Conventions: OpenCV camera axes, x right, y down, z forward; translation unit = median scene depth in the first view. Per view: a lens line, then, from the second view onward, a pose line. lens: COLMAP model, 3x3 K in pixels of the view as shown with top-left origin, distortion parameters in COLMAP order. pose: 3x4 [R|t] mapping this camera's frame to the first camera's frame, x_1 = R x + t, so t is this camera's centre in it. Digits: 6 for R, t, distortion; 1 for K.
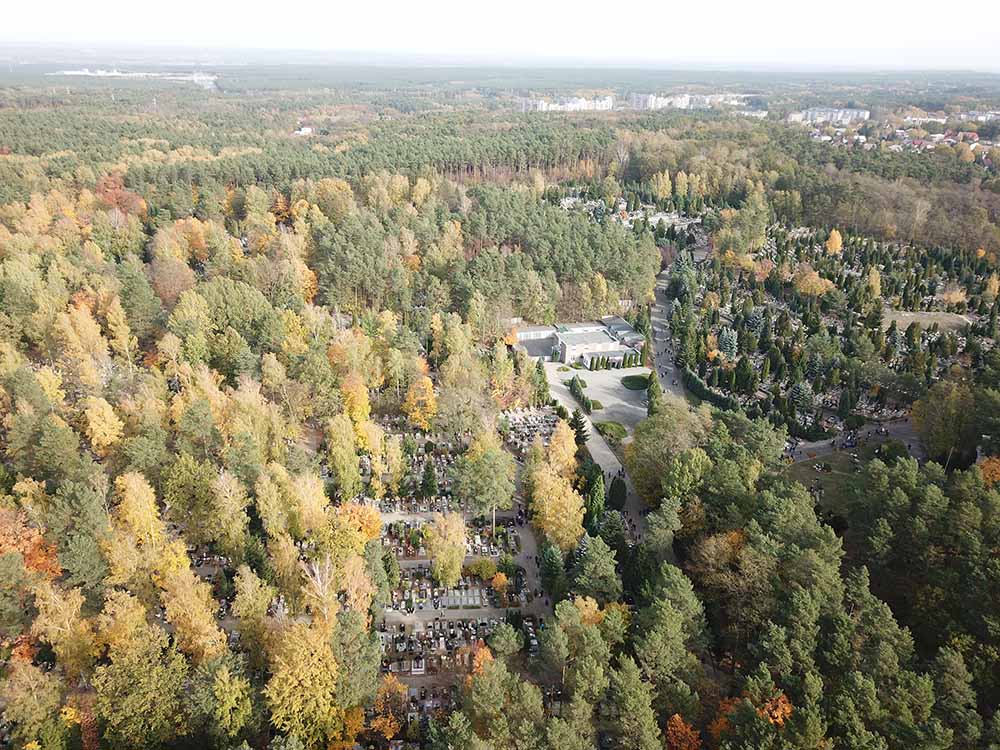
lens RADIAL K [[764.9, 0, 498.3], [0, 764.9, 378.2], [0, 0, 1]] dist [0.019456, -0.018303]
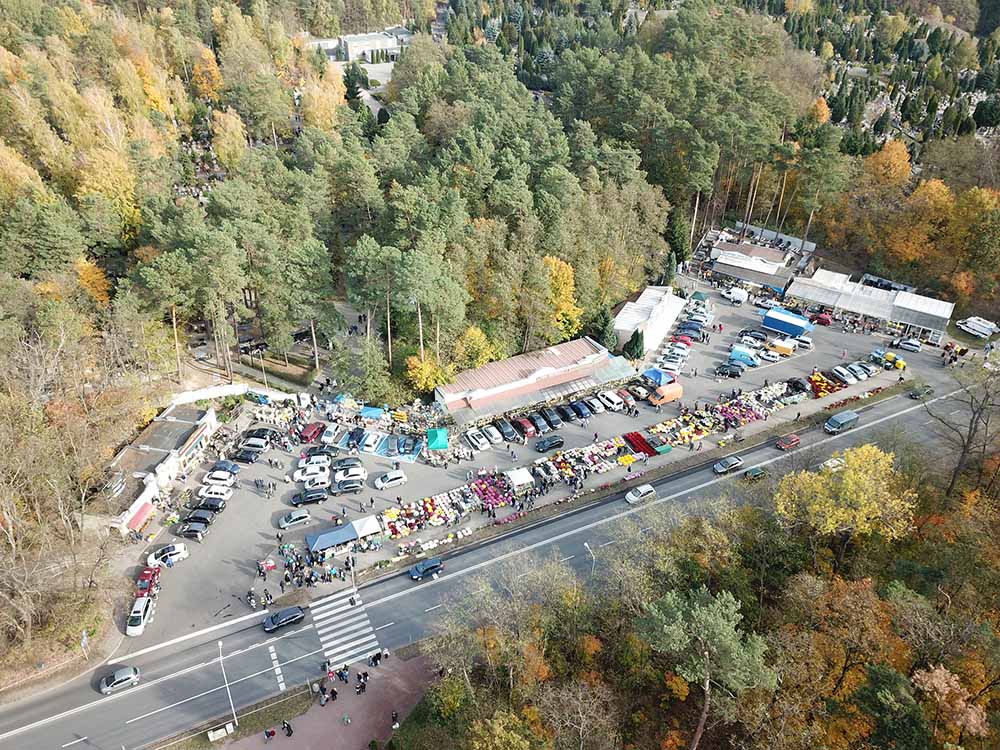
lens RADIAL K [[764.9, 0, 500.5], [0, 764.9, 369.7], [0, 0, 1]] dist [0.019456, -0.018303]
pose [[0.978175, -0.127279, 0.164236, 0.067553], [0.094016, 0.976000, 0.196429, 0.236082], [-0.185296, -0.176701, 0.966665, -0.200504]]
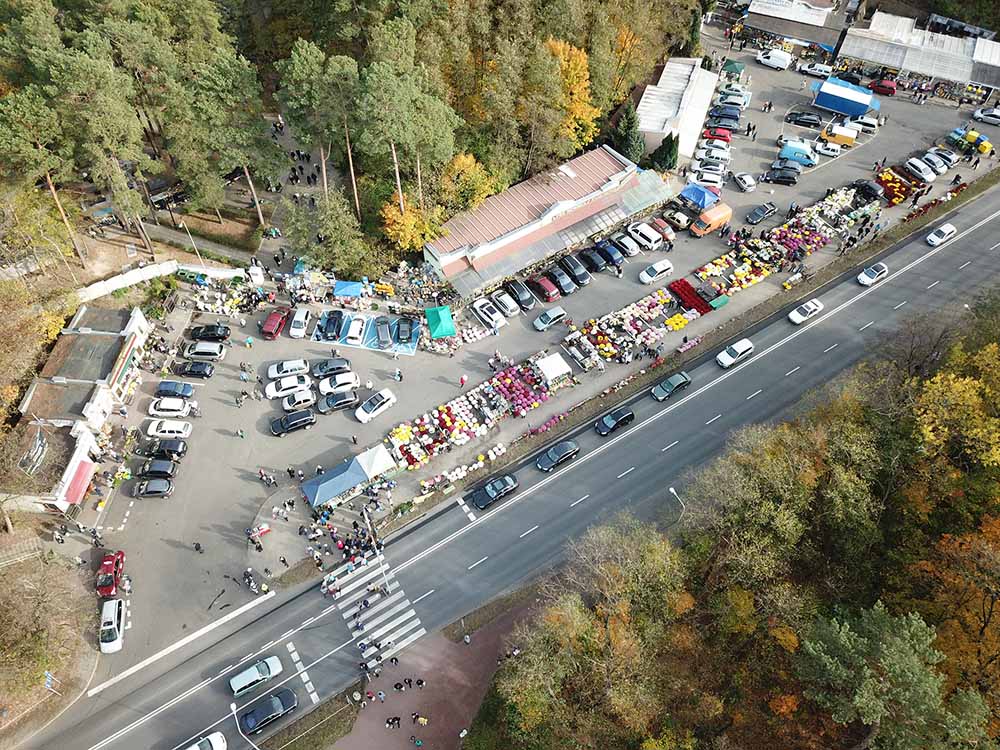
lens RADIAL K [[764.9, 0, 500.0], [0, 764.9, 376.7], [0, 0, 1]] dist [0.019456, -0.018303]
pose [[0.947419, -0.275128, 0.163409, 0.061278], [0.150481, 0.833730, 0.531272, 0.198759], [-0.282407, -0.478747, 0.831293, -0.078248]]
